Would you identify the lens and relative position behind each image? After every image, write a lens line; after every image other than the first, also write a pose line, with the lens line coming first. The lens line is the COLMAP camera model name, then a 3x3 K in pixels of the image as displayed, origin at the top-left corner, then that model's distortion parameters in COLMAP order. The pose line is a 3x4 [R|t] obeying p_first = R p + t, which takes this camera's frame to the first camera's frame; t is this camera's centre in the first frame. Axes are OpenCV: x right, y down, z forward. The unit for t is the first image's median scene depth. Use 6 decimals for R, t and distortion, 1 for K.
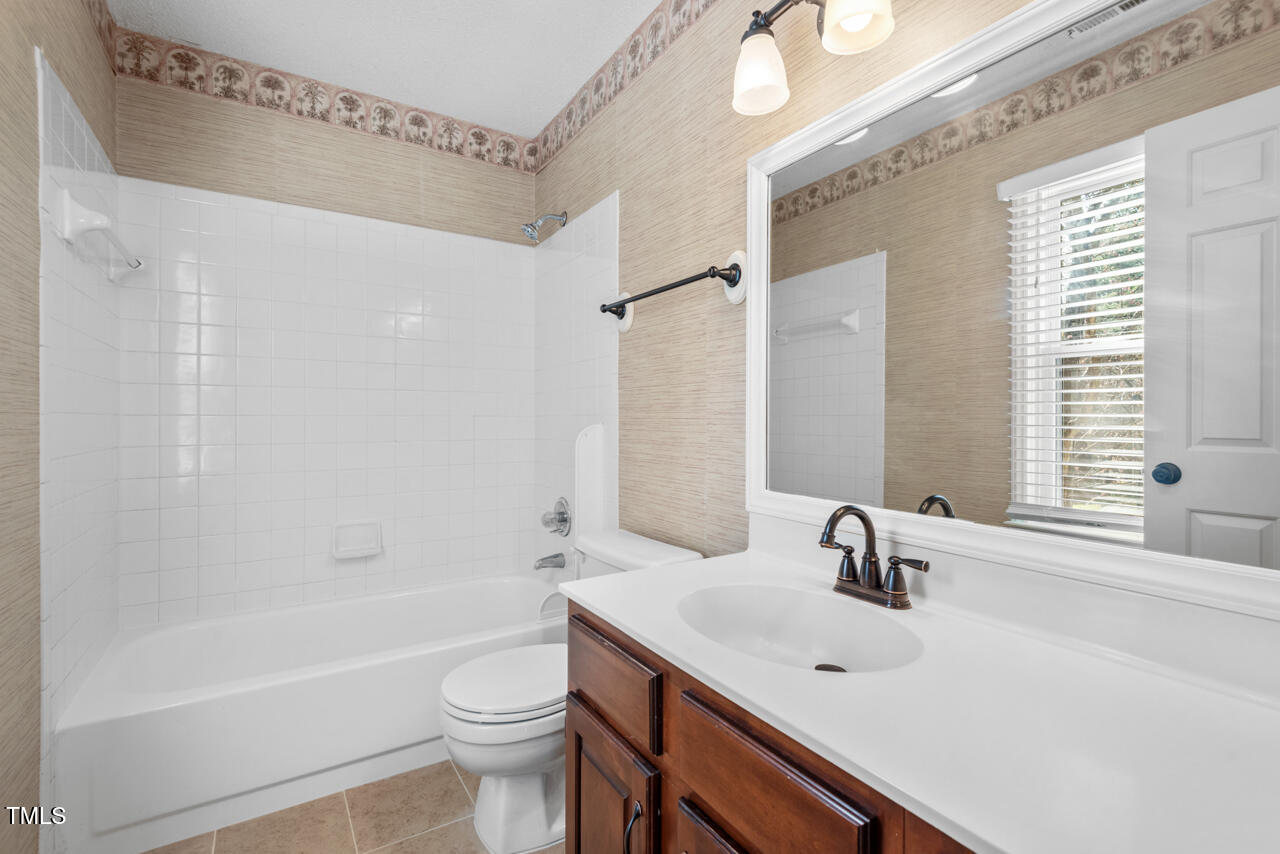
lens RADIAL K [[580.8, 0, 641.6], [0, 580.8, 422.0], [0, 0, 1]] dist [0.022657, -0.013800]
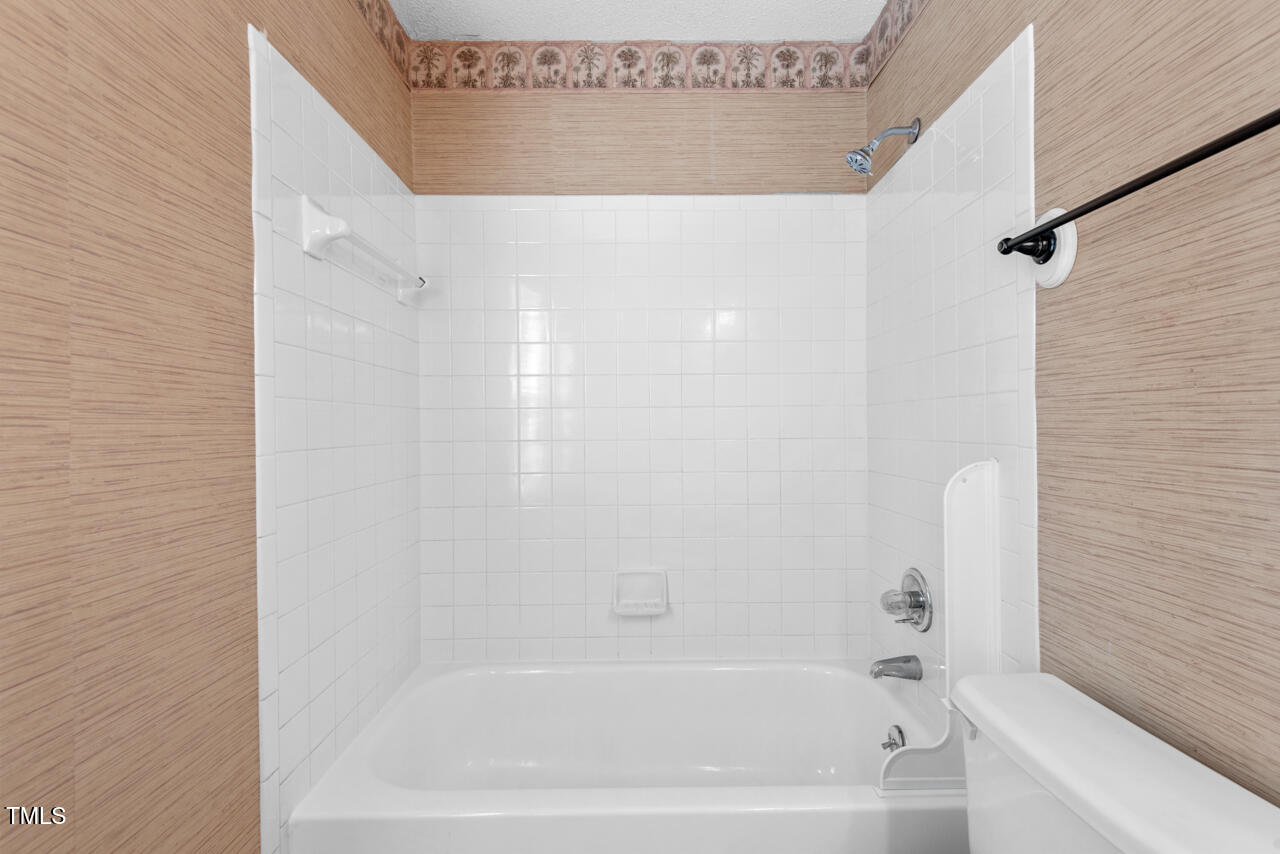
lens RADIAL K [[580.8, 0, 645.3], [0, 580.8, 424.6], [0, 0, 1]] dist [0.022657, -0.013800]
pose [[0.854025, -0.009046, -0.520154, -0.065426], [0.007343, 0.999959, -0.005335, -0.031403], [0.520181, 0.000737, 0.854056, 0.354880]]
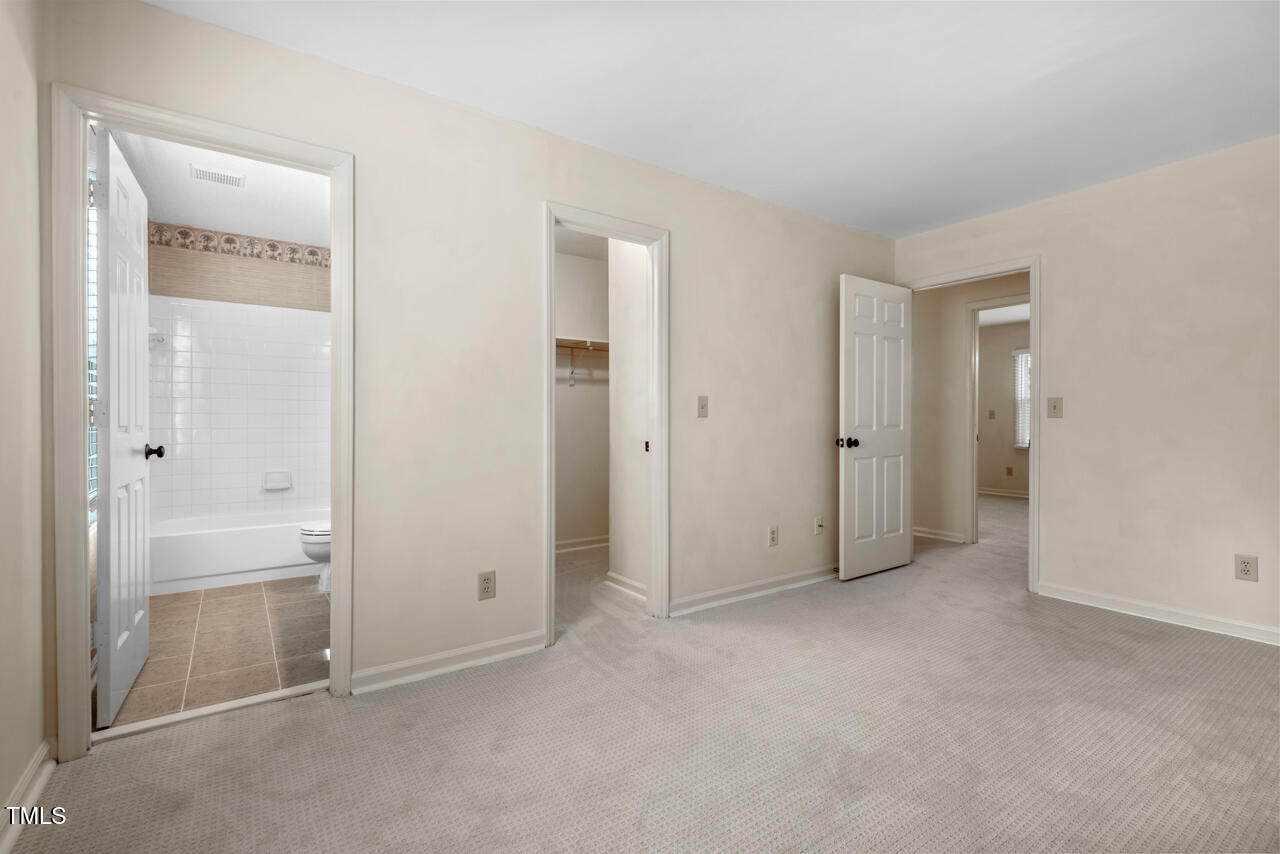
lens RADIAL K [[580.8, 0, 644.6], [0, 580.8, 423.7], [0, 0, 1]] dist [0.022657, -0.013800]
pose [[0.998988, 0.003167, 0.044867, 0.685144], [-0.003383, 0.999983, 0.004745, 0.009654], [-0.044851, -0.004892, 0.998982, -1.046079]]
